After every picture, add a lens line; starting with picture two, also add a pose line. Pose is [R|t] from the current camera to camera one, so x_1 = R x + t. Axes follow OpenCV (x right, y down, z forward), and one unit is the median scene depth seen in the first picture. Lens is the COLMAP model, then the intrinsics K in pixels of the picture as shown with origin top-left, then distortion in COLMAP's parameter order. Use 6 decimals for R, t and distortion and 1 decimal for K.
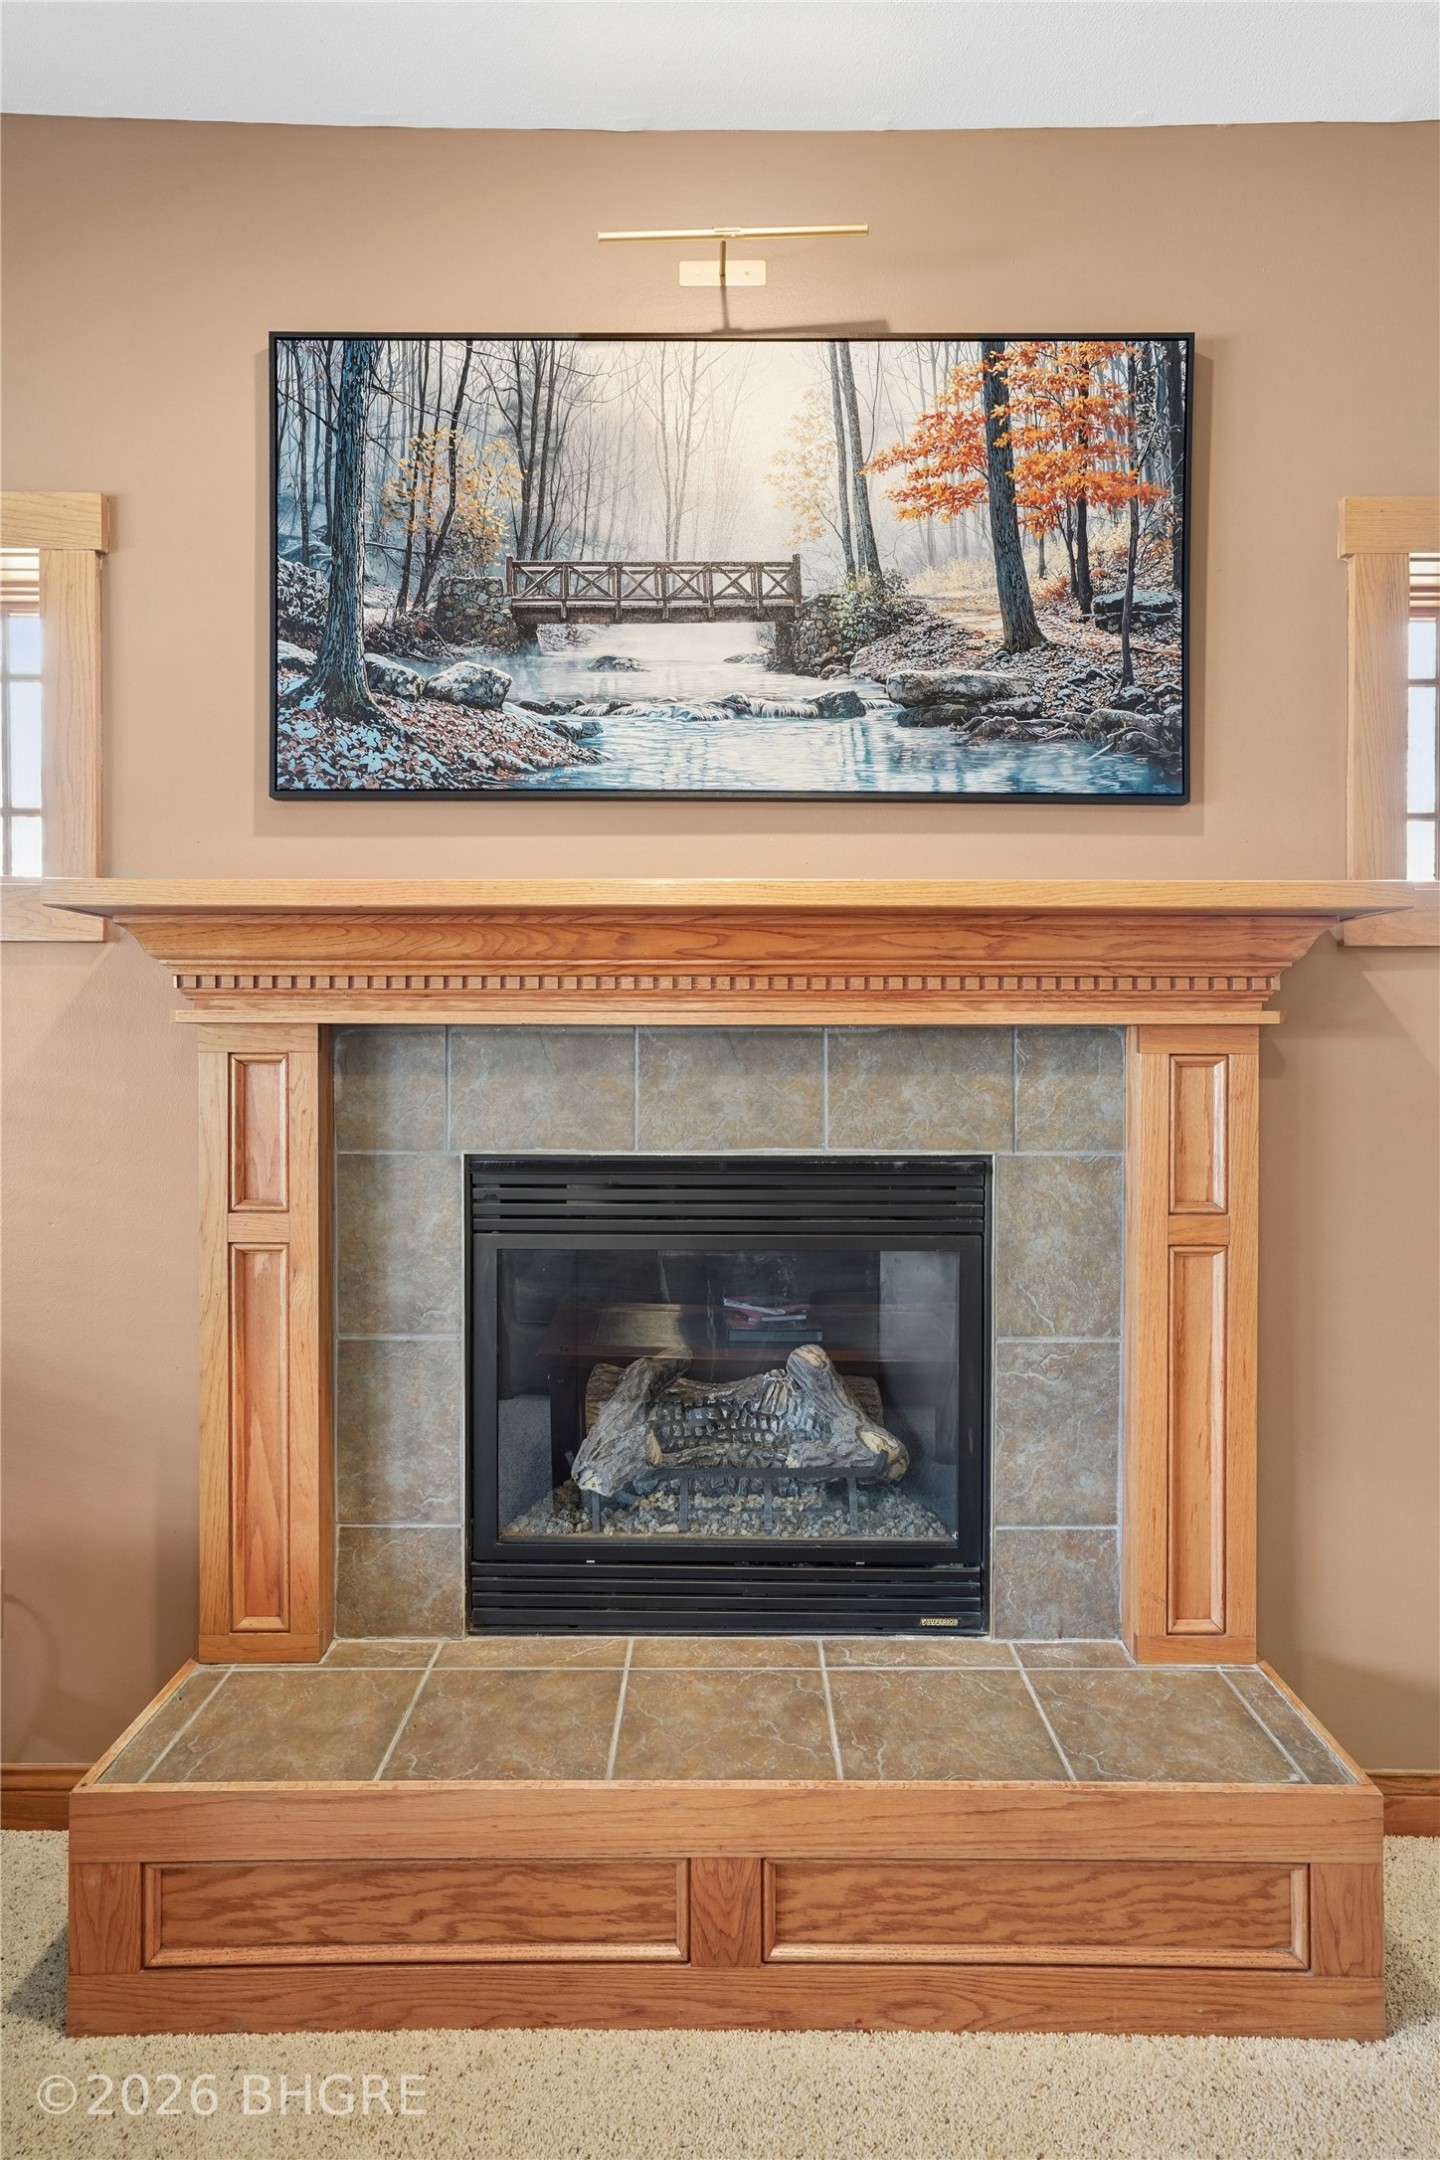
lens RADIAL K [[1231.2, 0, 718.9], [0, 1231.2, 1067.4], [0, 0, 1]] dist [-0.012467, 0.000638]
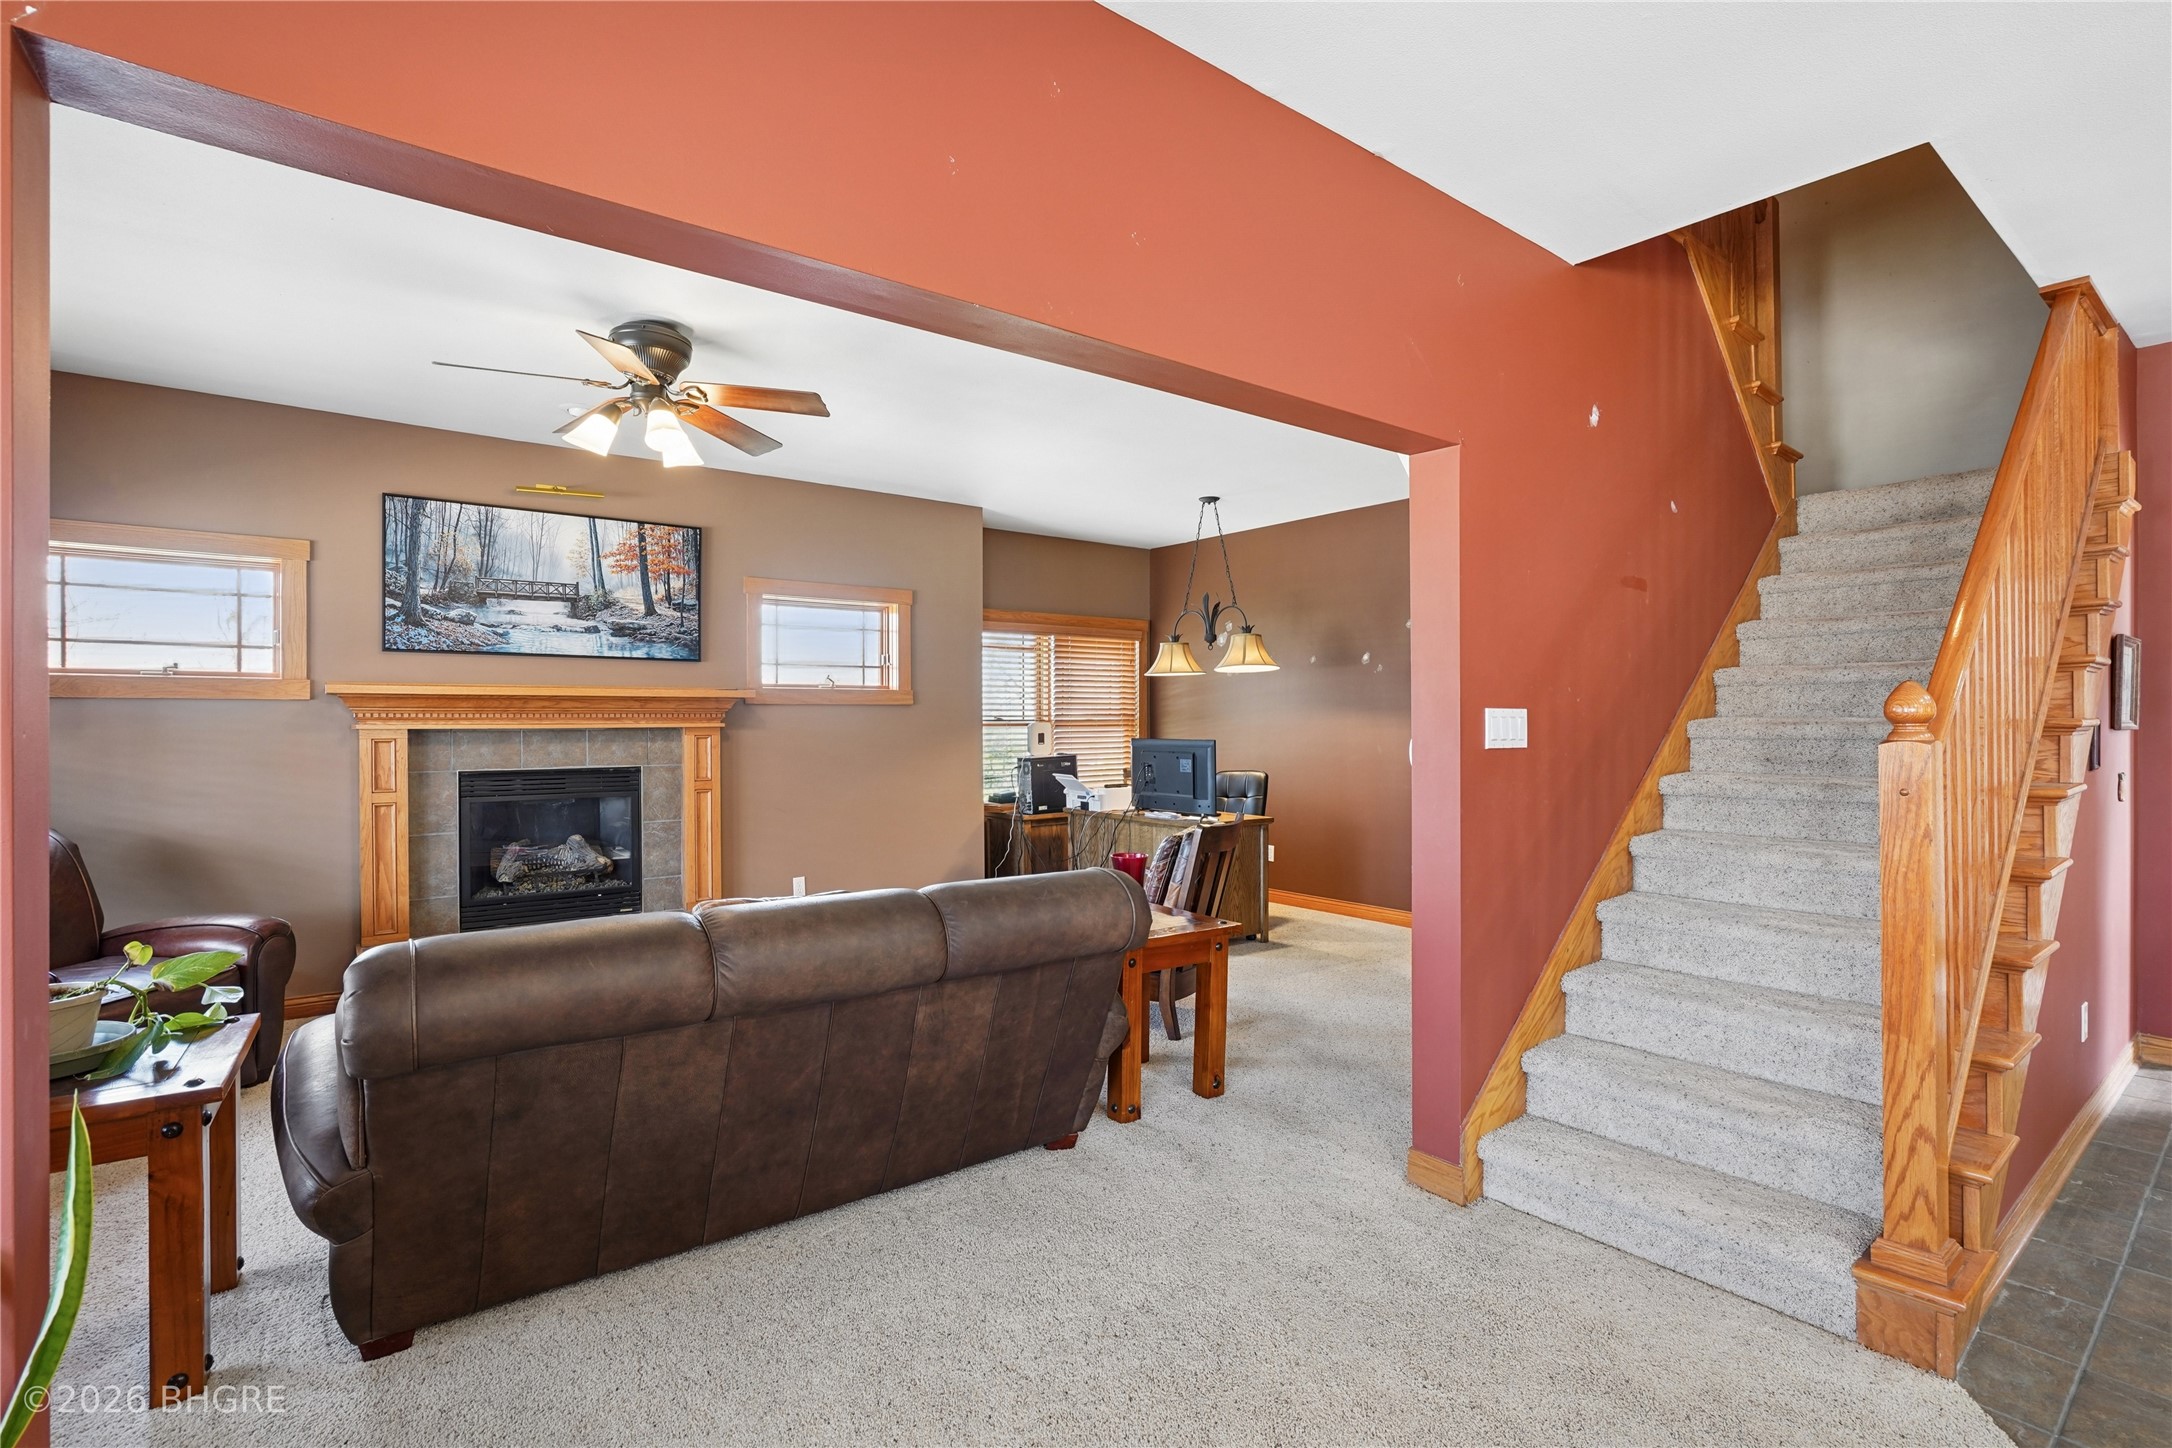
lens RADIAL K [[1027.1, 0, 1085.0], [0, 1027.1, 716.0], [0, 0, 1]] dist [-0.024952, 0.010531]
pose [[0.781272, -0.002015, 0.624187, -0.570397], [0.009485, 0.999918, -0.008645, -0.029665], [-0.624118, 0.012674, 0.781227, -1.923396]]
